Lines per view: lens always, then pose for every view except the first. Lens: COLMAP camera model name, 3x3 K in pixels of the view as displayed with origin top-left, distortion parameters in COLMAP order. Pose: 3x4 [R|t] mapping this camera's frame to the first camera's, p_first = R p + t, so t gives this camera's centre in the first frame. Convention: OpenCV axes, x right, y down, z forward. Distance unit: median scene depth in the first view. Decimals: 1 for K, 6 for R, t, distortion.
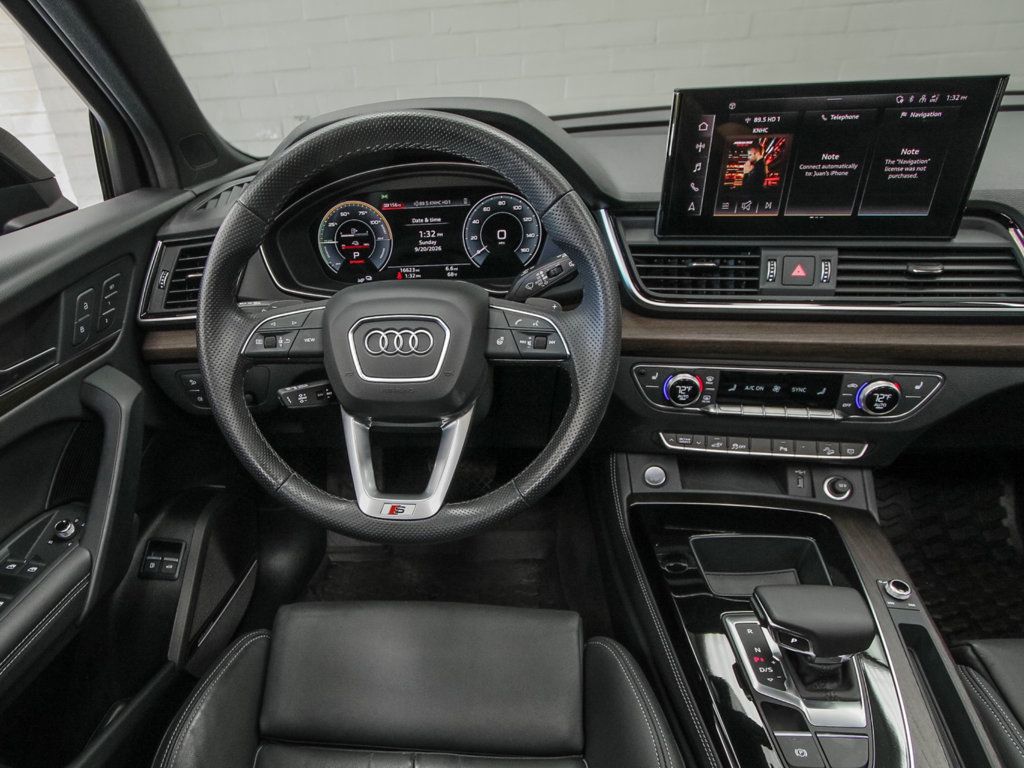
lens RADIAL K [[631.7, 0, 423.1], [0, 631.7, 460.5], [0, 0, 1]] dist [-0.036509, 0.016441]
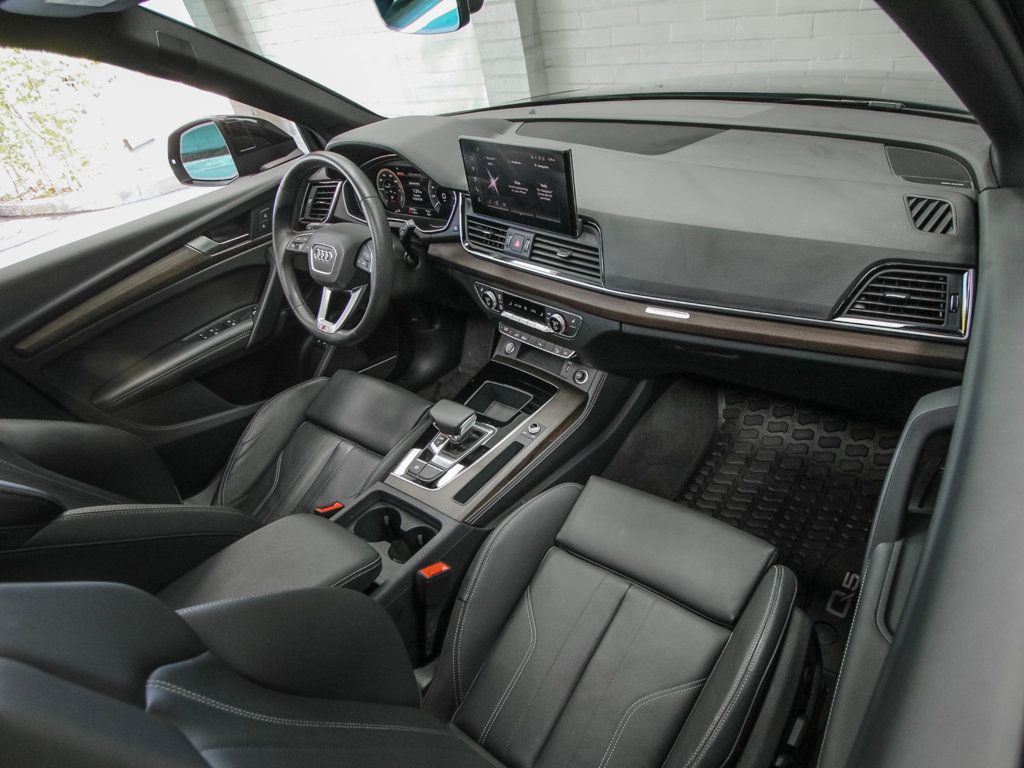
lens RADIAL K [[584.6, 0, 560.2], [0, 584.6, 433.7], [0, 0, 1]] dist [-0.020755, -0.000098]
pose [[0.870861, 0.274135, -0.407984, 1.387942], [-0.186328, 0.952197, 0.242080, -0.190504], [0.454843, -0.134799, 0.880311, -0.446308]]
